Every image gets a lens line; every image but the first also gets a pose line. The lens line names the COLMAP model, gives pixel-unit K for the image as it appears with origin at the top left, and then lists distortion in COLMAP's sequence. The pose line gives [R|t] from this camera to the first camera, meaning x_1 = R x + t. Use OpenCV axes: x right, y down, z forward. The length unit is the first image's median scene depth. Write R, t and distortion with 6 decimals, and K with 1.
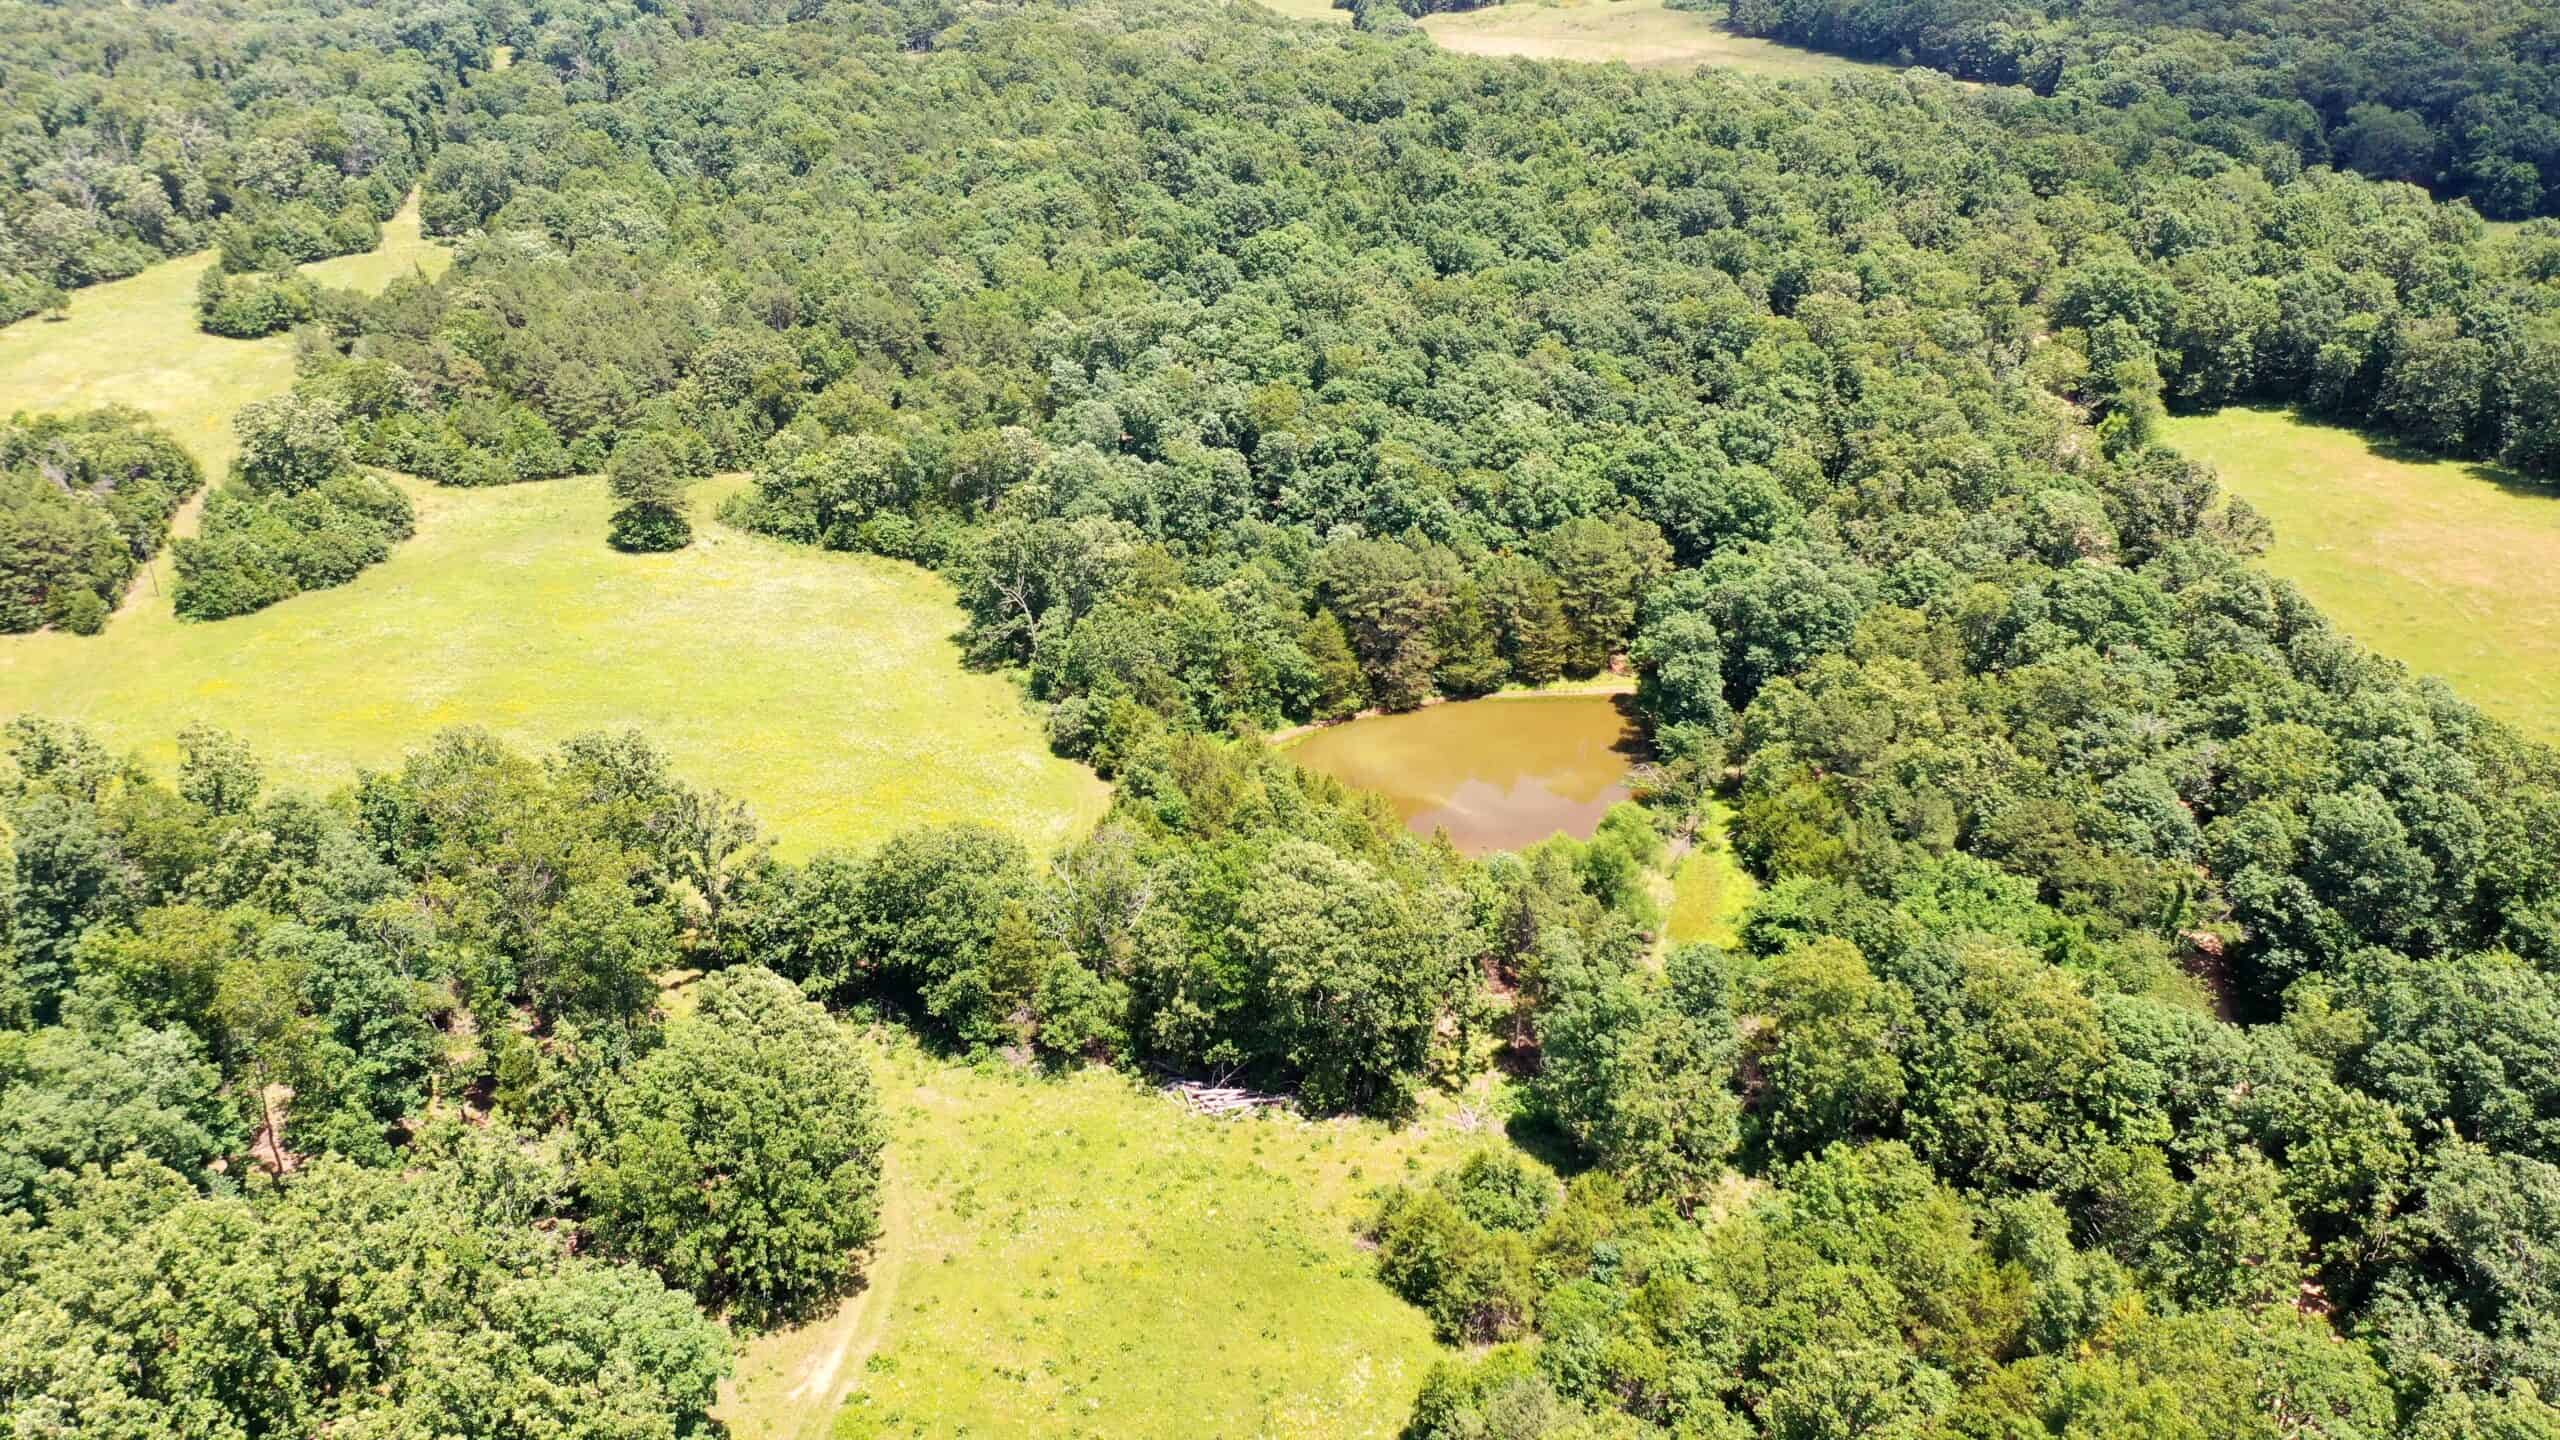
lens RADIAL K [[1968.5, 0, 1280.0], [0, 1968.5, 720.0], [0, 0, 1]] dist [-0.001974, -0.001349]
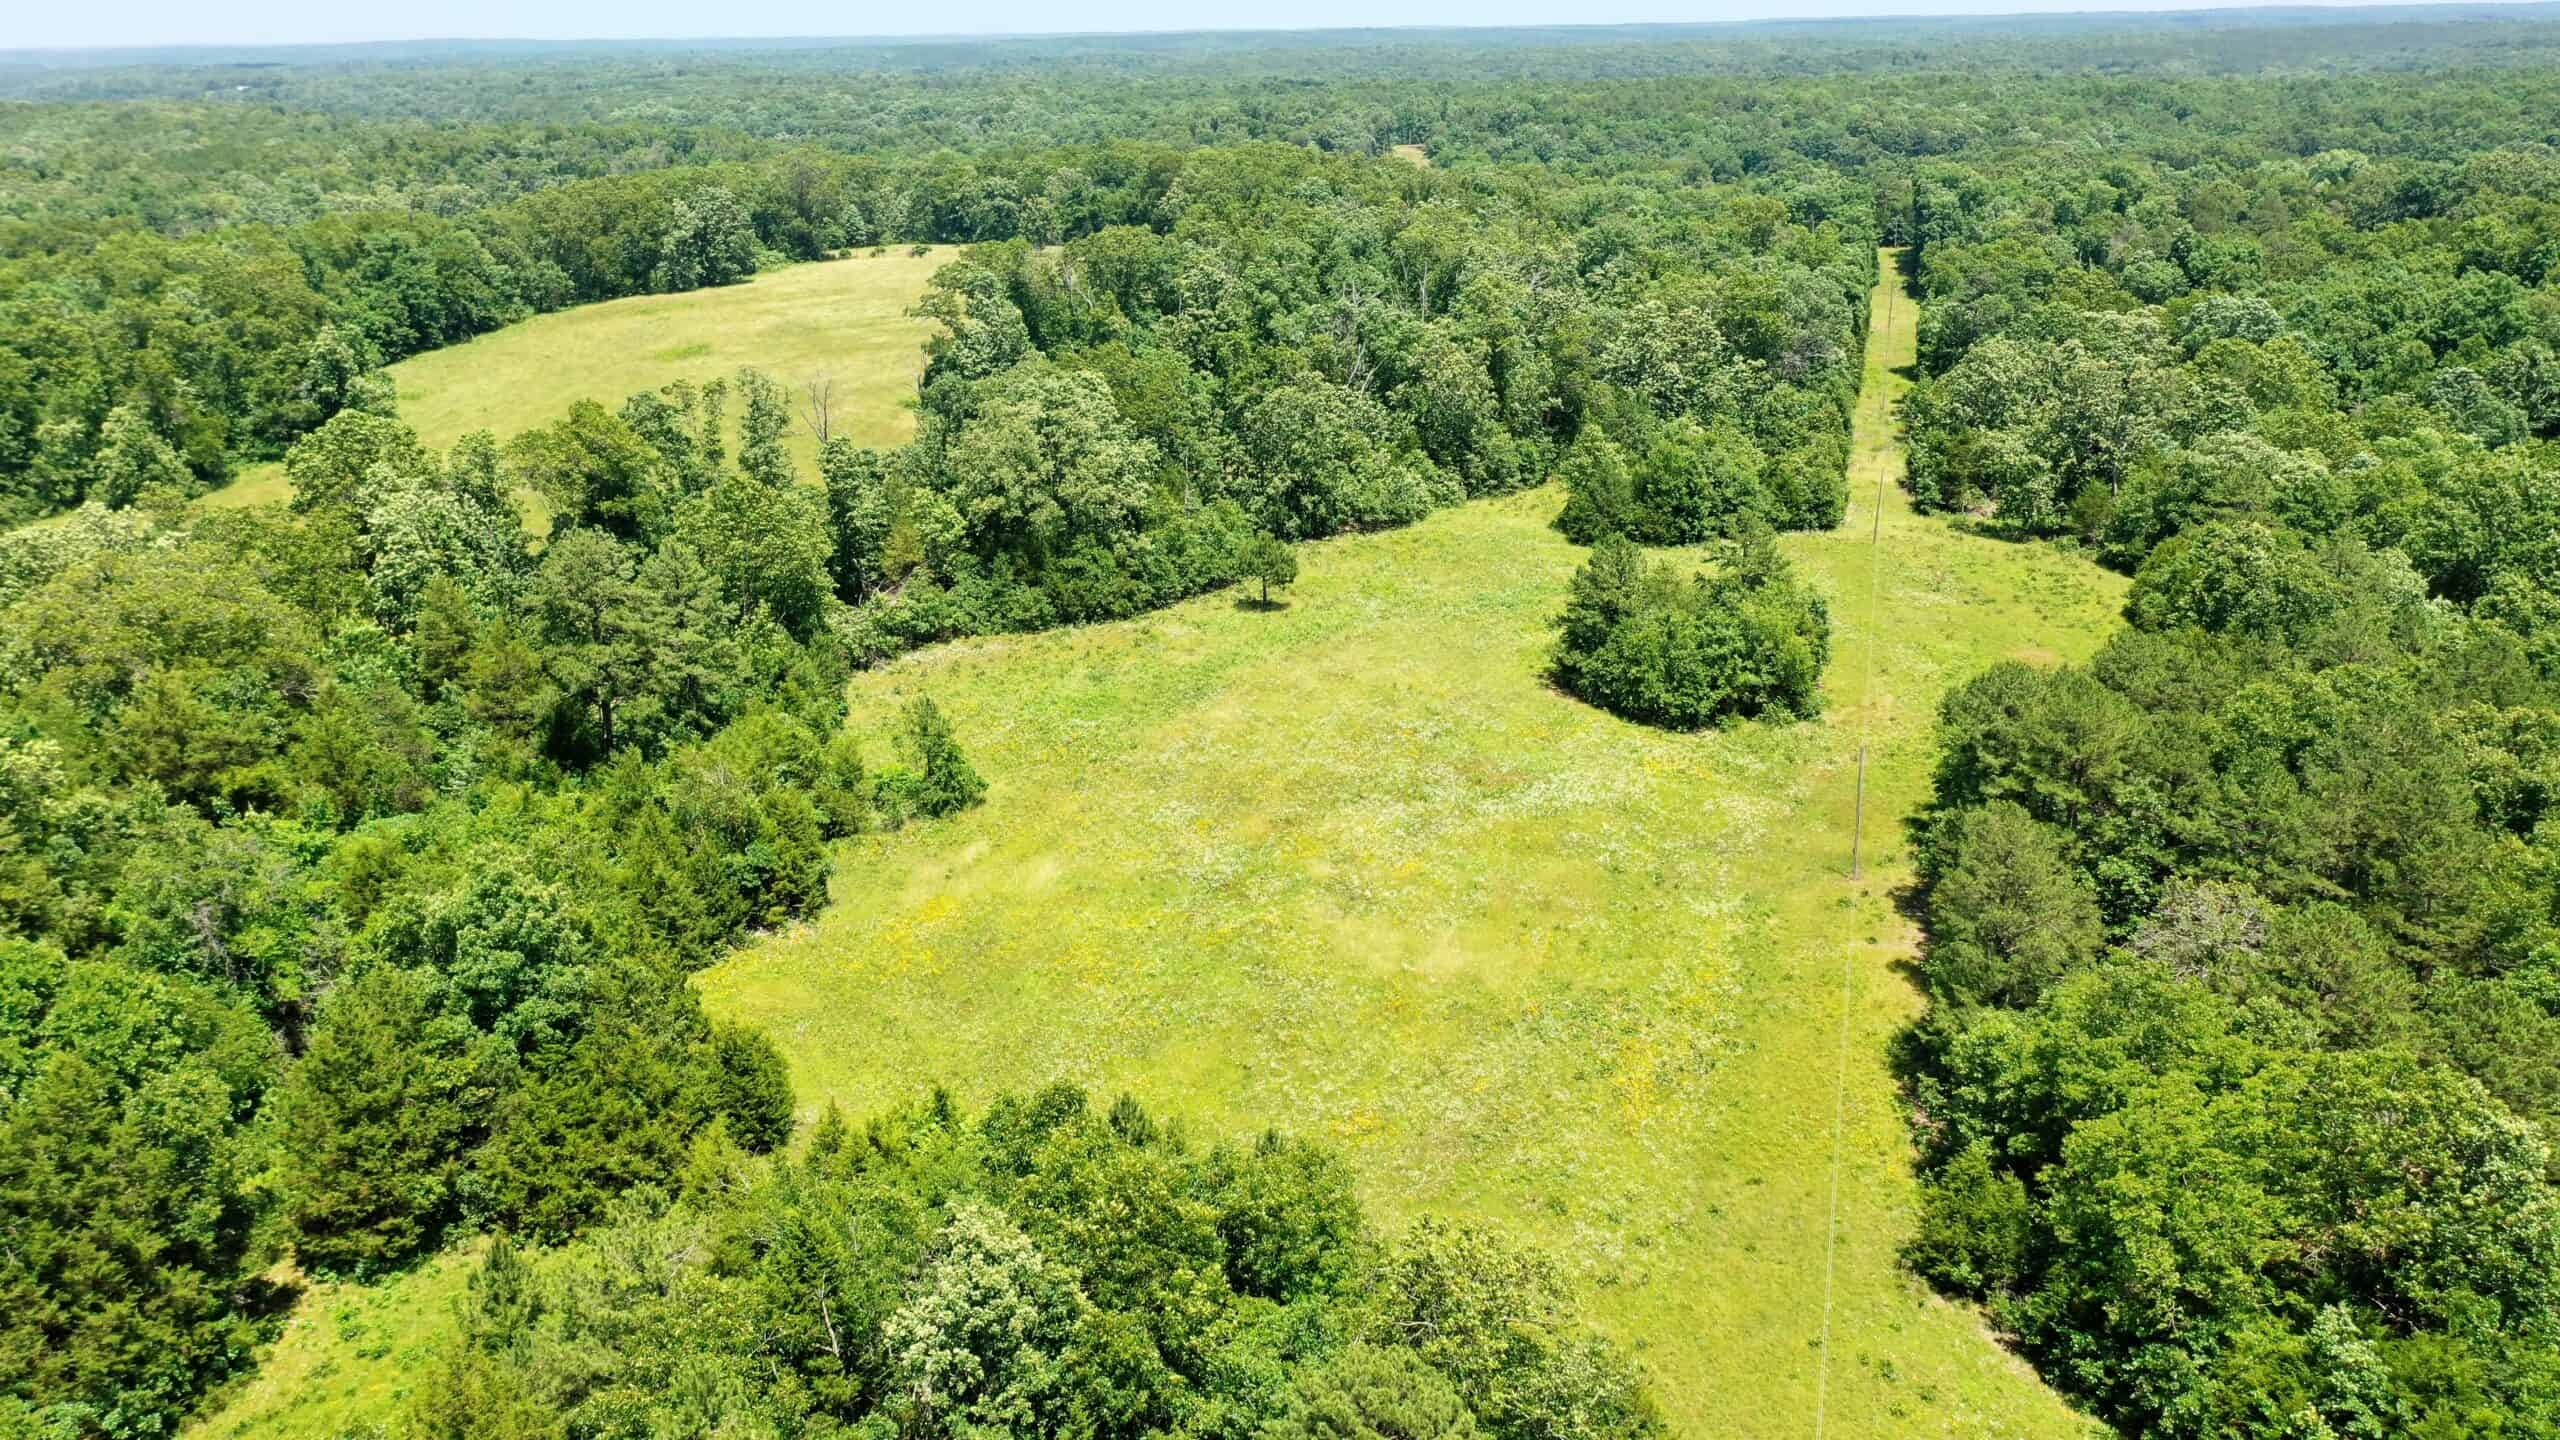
lens RADIAL K [[1995.7, 0, 1283.9], [0, 1995.7, 721.1], [0, 0, 1]] dist [-0.005715, 0.001127]
pose [[0.855772, 0.164369, -0.490547, -0.393417], [-0.229873, 0.970256, -0.075913, -0.146706], [0.463478, 0.177728, 0.868102, 0.616605]]
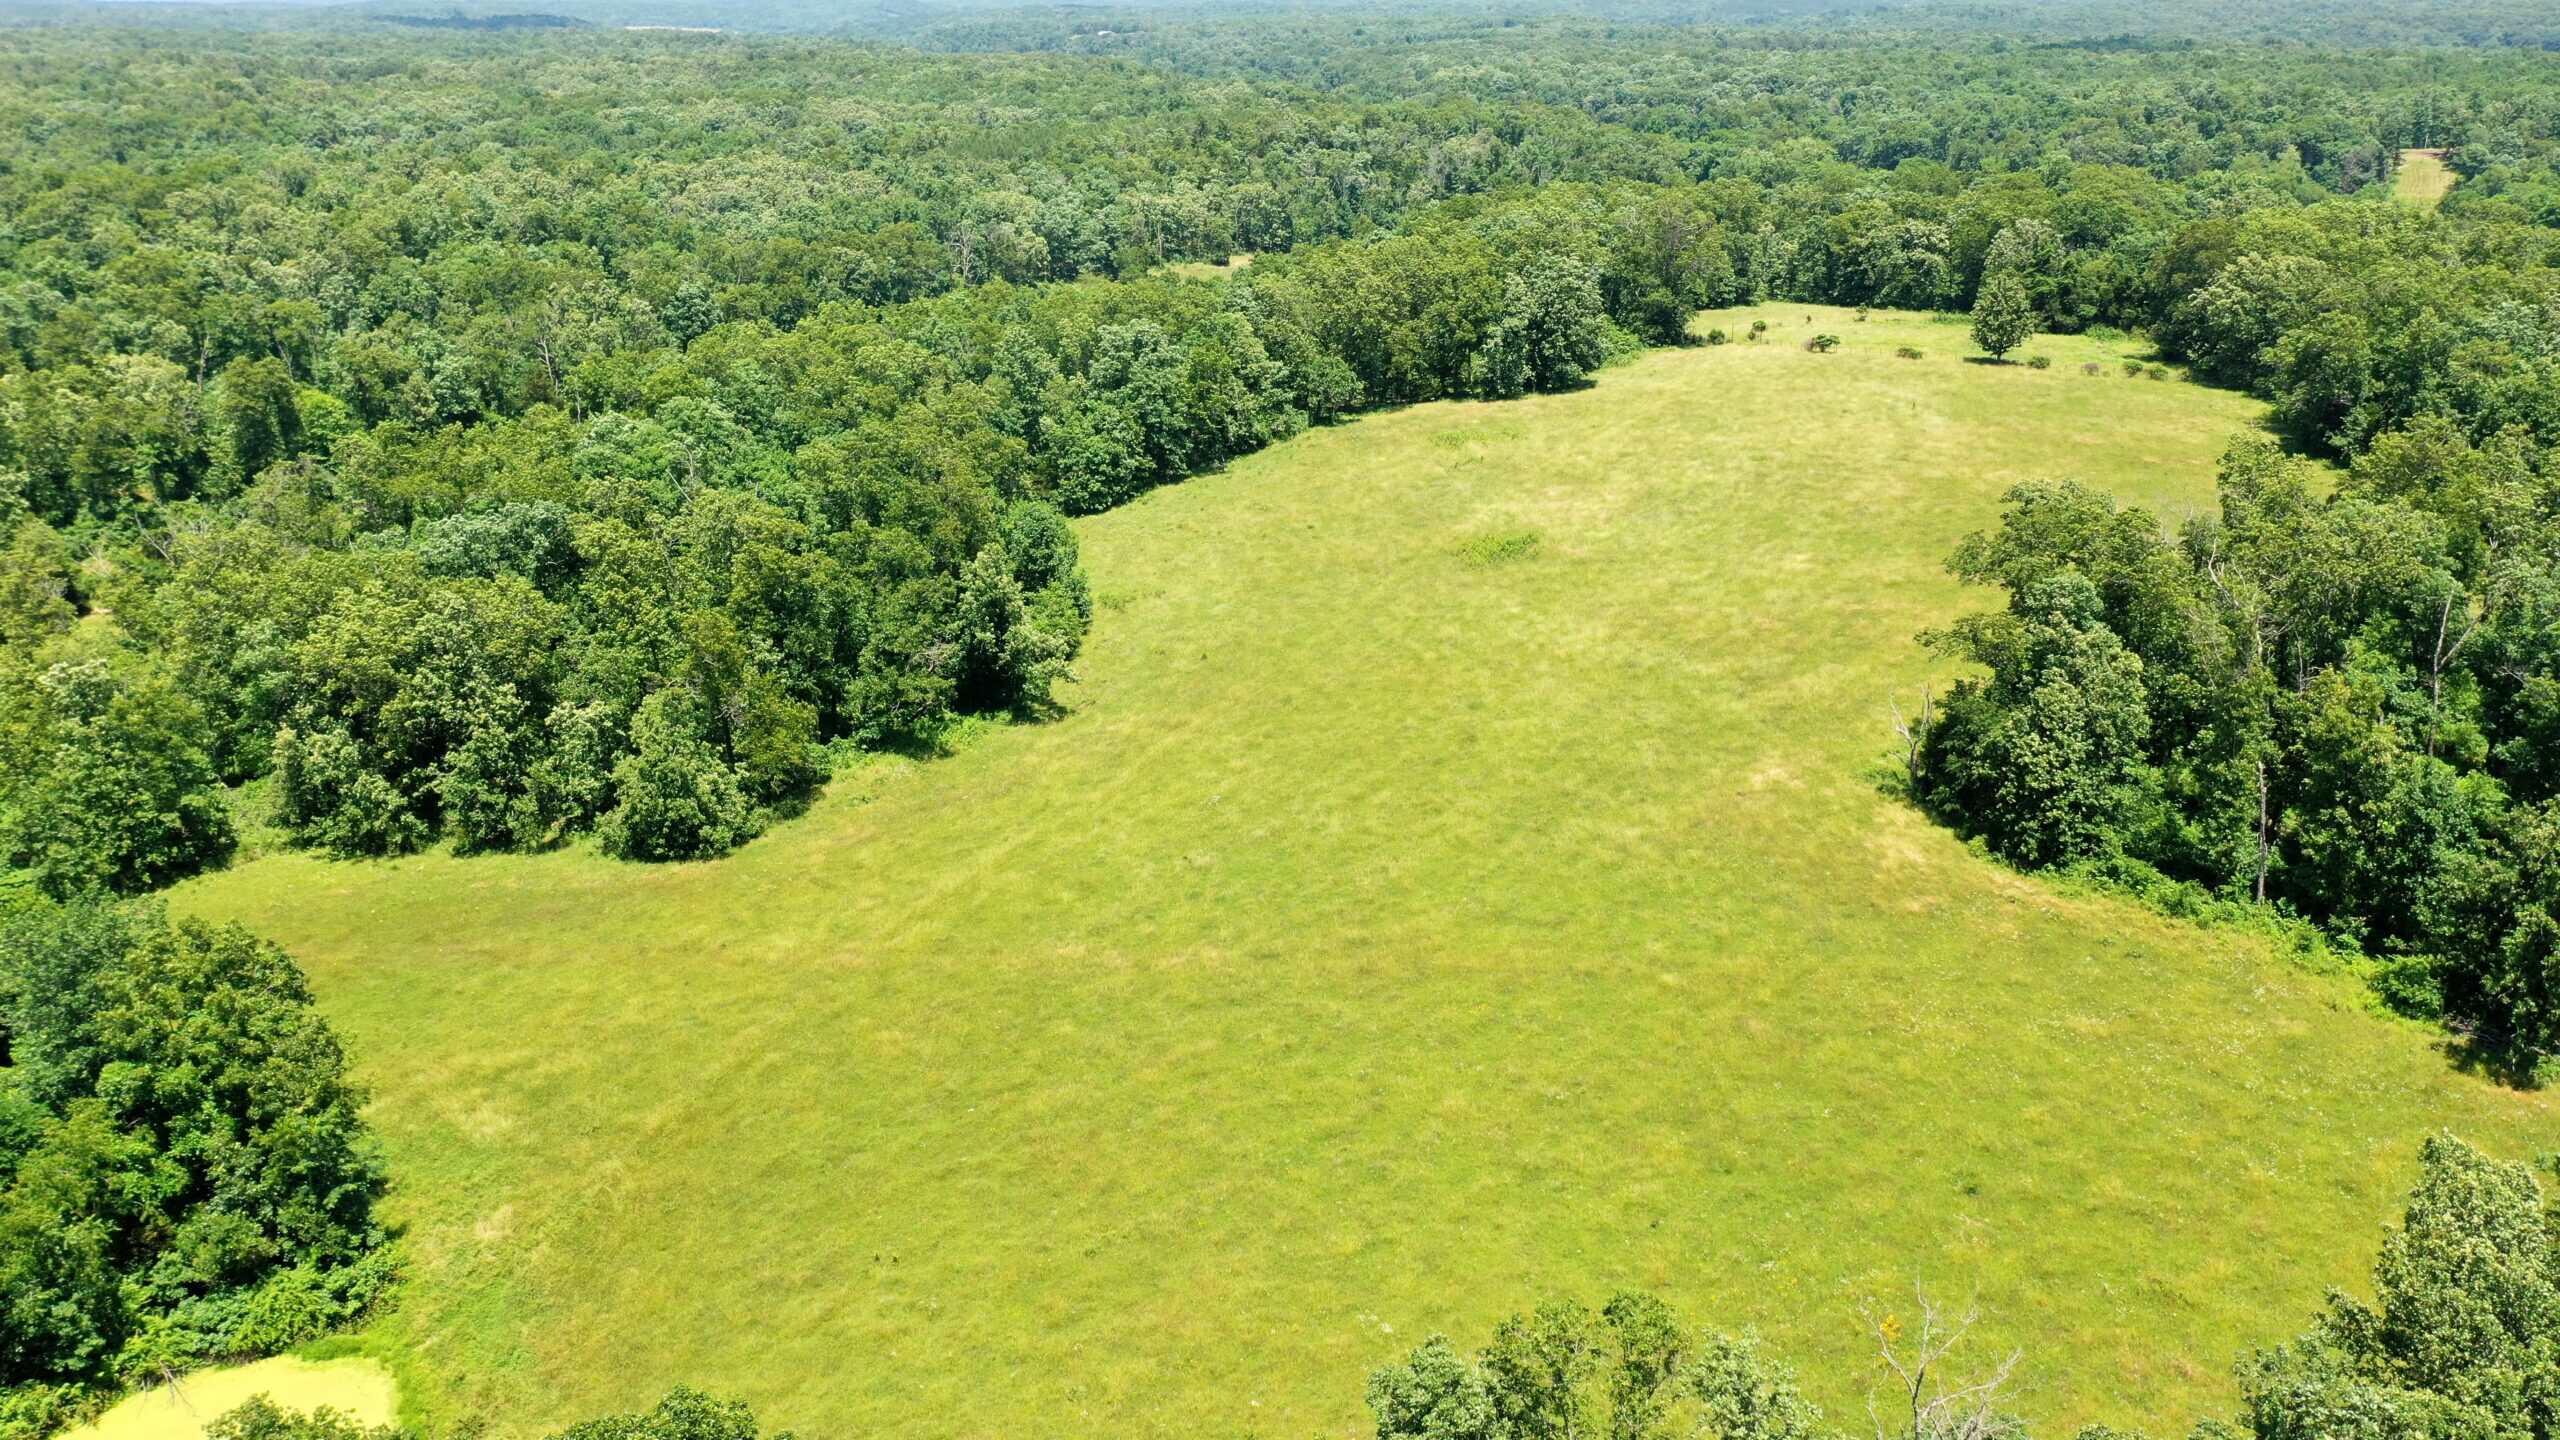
lens RADIAL K [[2001.0, 0, 1282.4], [0, 2001.0, 718.5], [0, 0, 1]] dist [-0.011869, 0.016416]
pose [[0.599211, 0.276055, -0.751491, -0.663950], [-0.359142, 0.931610, 0.055854, -0.276562], [0.715516, 0.236424, 0.657374, 0.809110]]
